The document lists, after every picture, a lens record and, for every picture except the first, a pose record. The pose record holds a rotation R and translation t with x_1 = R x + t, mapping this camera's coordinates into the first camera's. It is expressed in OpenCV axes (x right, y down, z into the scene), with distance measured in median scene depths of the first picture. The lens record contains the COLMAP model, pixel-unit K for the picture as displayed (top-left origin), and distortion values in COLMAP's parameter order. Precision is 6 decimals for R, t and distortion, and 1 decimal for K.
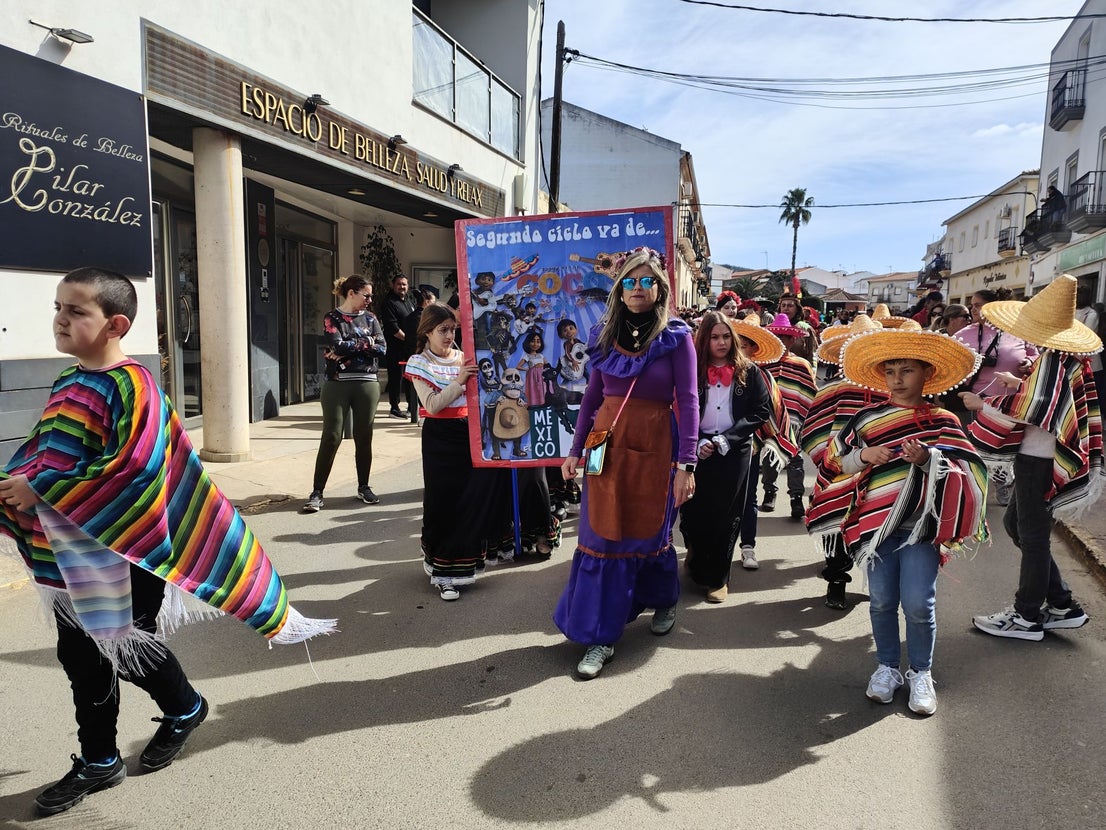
lens RADIAL K [[798.3, 0, 553.0], [0, 798.3, 415.0], [0, 0, 1]] dist [0.141461, -0.155862]
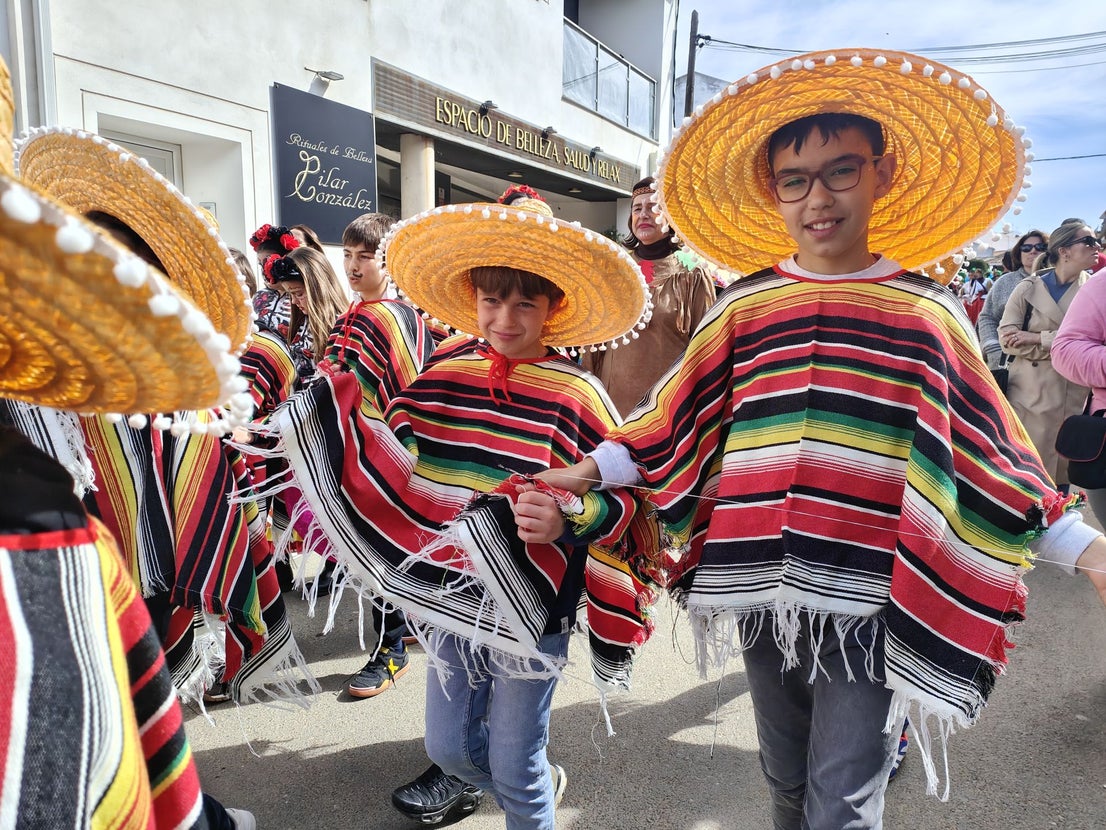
lens RADIAL K [[806.5, 0, 557.1], [0, 806.5, 394.0], [0, 0, 1]] dist [0.060493, -0.003997]
pose [[0.985939, 0.008811, -0.166876, 0.021000], [-0.007502, 0.999936, 0.008473, 0.036415], [0.166940, -0.007102, 0.985941, -0.163535]]
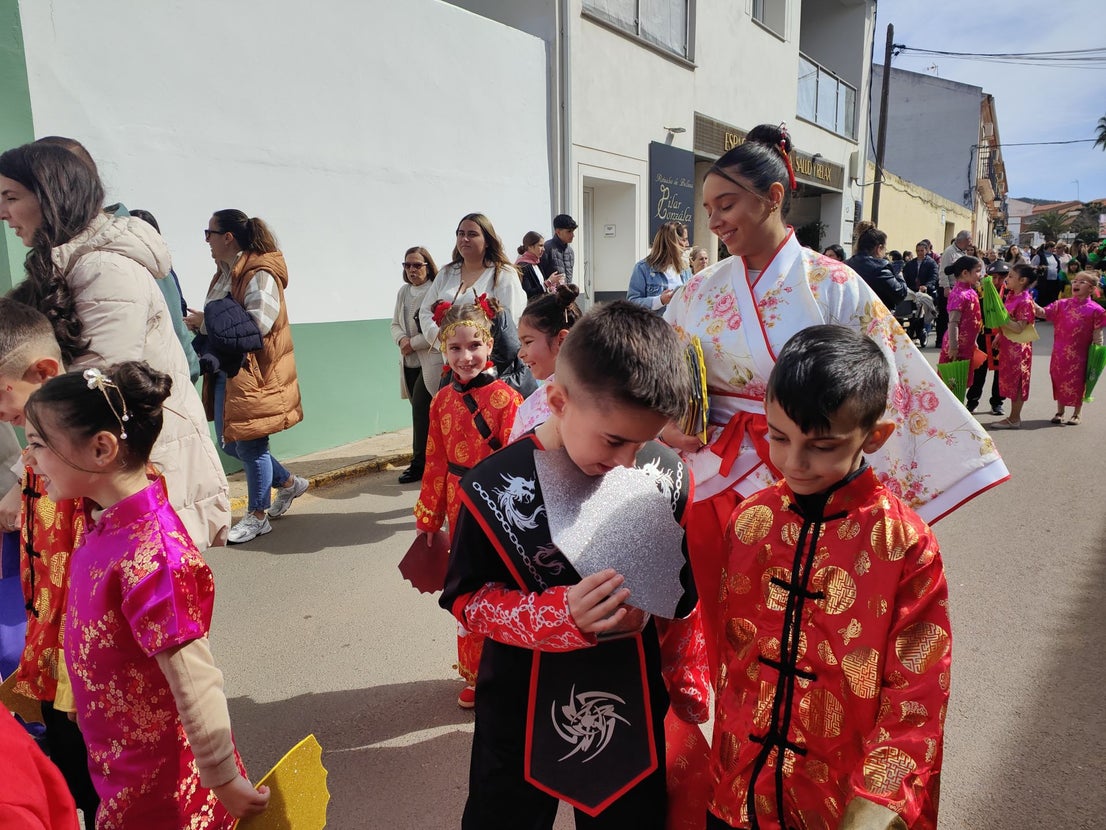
lens RADIAL K [[802.7, 0, 536.6], [0, 802.7, 412.0], [0, 0, 1]] dist [0.146773, -0.164622]
pose [[0.950200, 0.007060, -0.311561, -0.136921], [0.006767, 0.999040, 0.043278, 0.074536], [0.311568, -0.043231, 0.949240, -0.531603]]
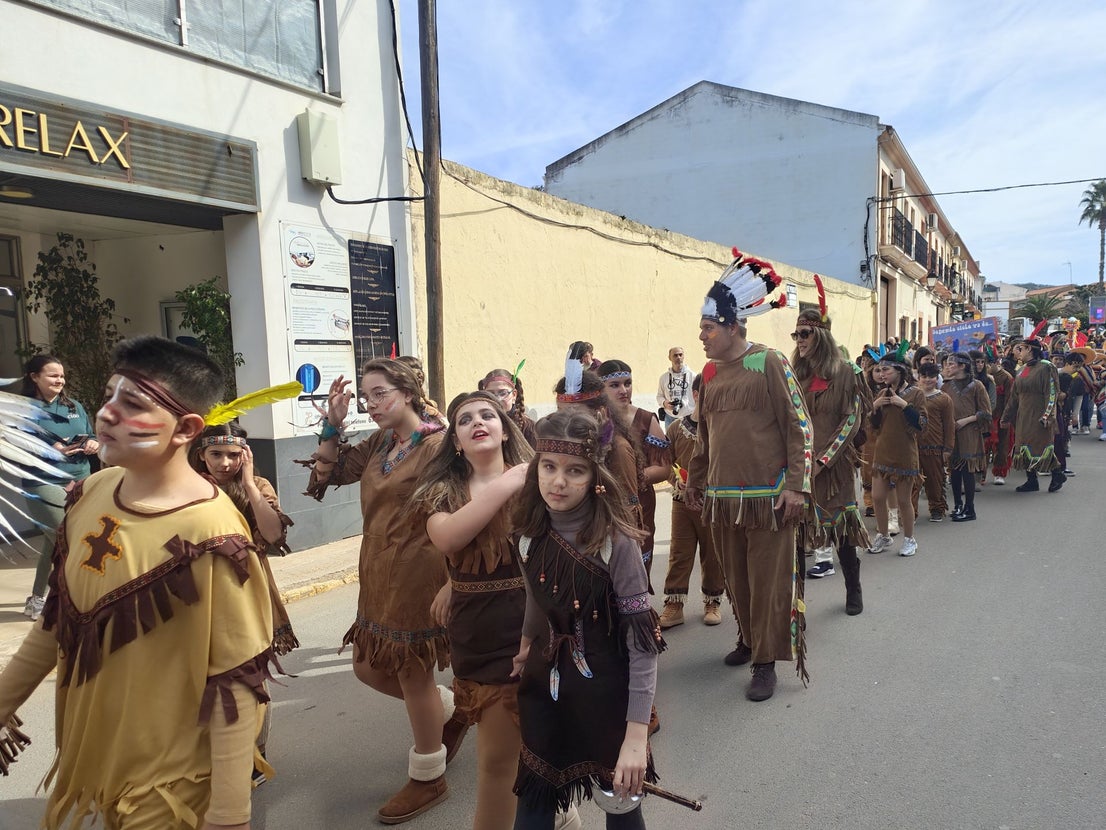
lens RADIAL K [[801.6, 0, 600.2], [0, 801.6, 436.7], [0, 0, 1]] dist [0.123052, -0.158140]
pose [[0.958999, -0.025830, -0.282230, 0.341606], [0.018136, 0.999390, -0.029840, -0.088433], [0.282829, 0.023498, 0.958883, 0.678714]]
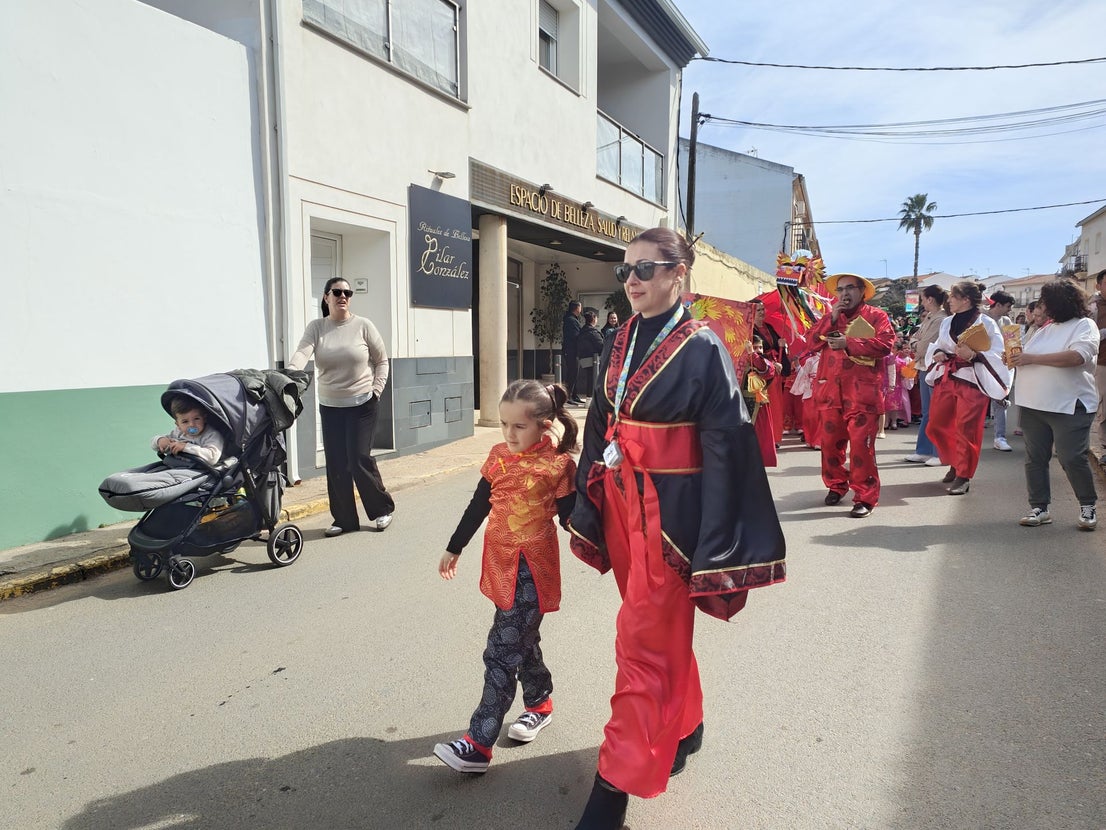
lens RADIAL K [[803.4, 0, 511.0], [0, 803.4, 404.3], [0, 0, 1]] dist [0.117640, -0.104729]
pose [[0.984395, -0.016375, -0.175207, -0.071921], [0.009484, 0.999151, -0.040101, 0.052897], [0.175715, 0.037814, 0.983715, -0.337117]]
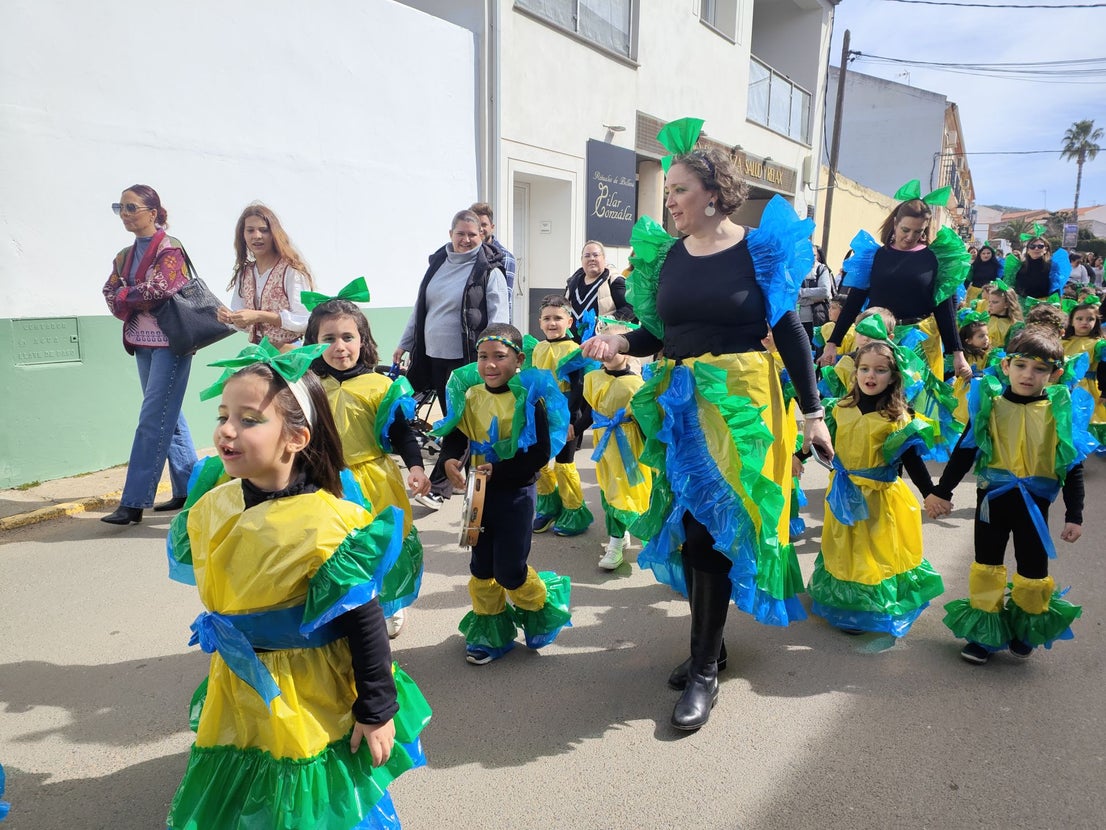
lens RADIAL K [[805.9, 0, 545.7], [0, 805.9, 402.1], [0, 0, 1]] dist [0.135885, -0.145967]
pose [[0.960779, 0.031923, -0.275472, -0.085849], [-0.020995, 0.998875, 0.042528, 0.066663], [0.276520, -0.035076, 0.960368, -0.505049]]
